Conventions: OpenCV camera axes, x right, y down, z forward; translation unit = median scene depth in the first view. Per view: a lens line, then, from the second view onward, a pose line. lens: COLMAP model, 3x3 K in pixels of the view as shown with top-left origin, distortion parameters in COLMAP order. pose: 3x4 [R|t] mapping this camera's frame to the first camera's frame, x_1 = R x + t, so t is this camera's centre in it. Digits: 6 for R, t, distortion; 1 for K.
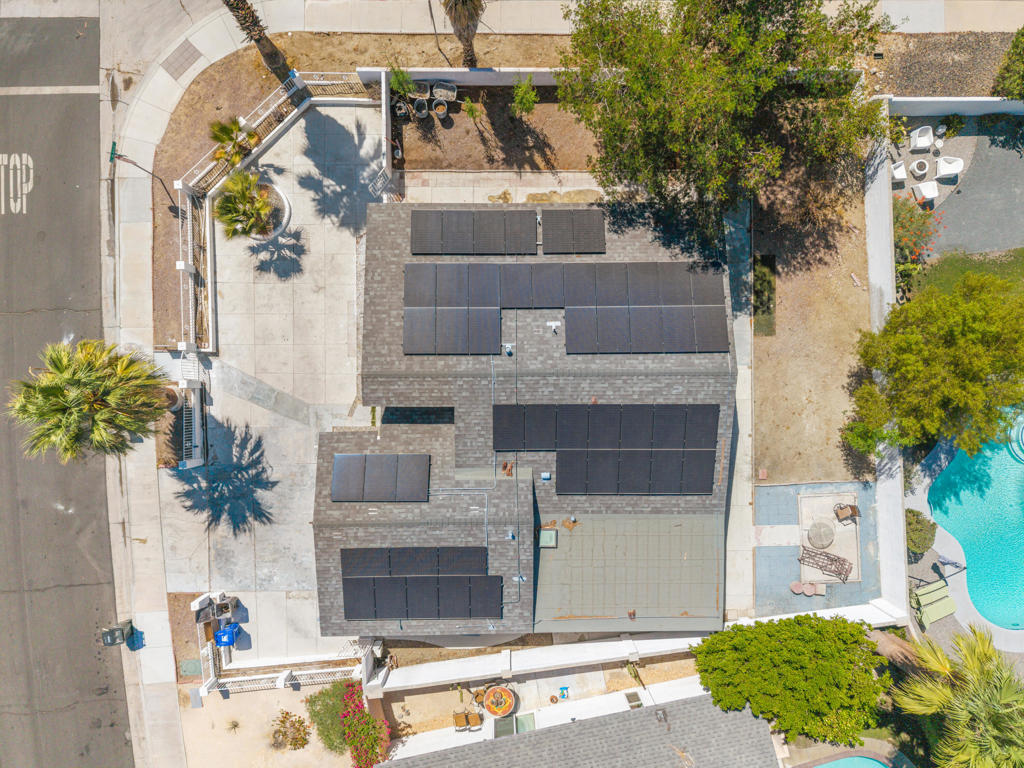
lens RADIAL K [[681.4, 0, 512.0], [0, 681.4, 384.0], [0, 0, 1]] dist [0.014522, -0.007895]
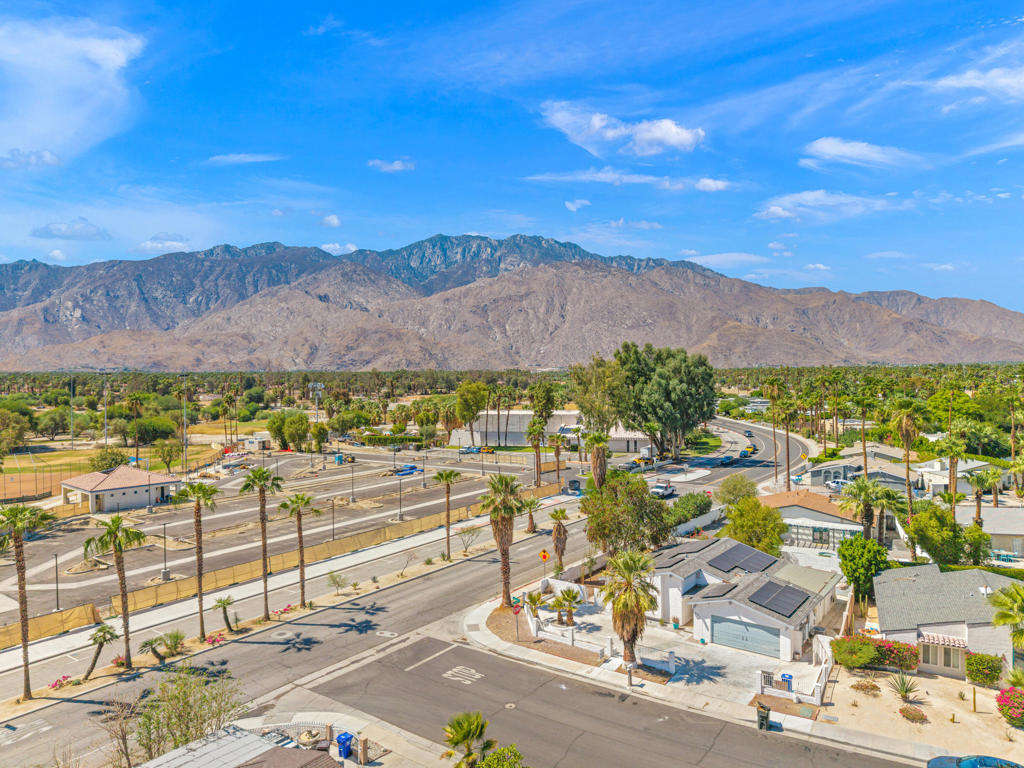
lens RADIAL K [[681.4, 0, 512.0], [0, 681.4, 384.0], [0, 0, 1]] dist [0.014522, -0.007895]
pose [[0.604807, -0.023229, 0.796033, -1.954752], [0.796210, -0.002572, -0.605016, 0.790602], [0.016101, 0.999727, 0.016940, 0.283649]]
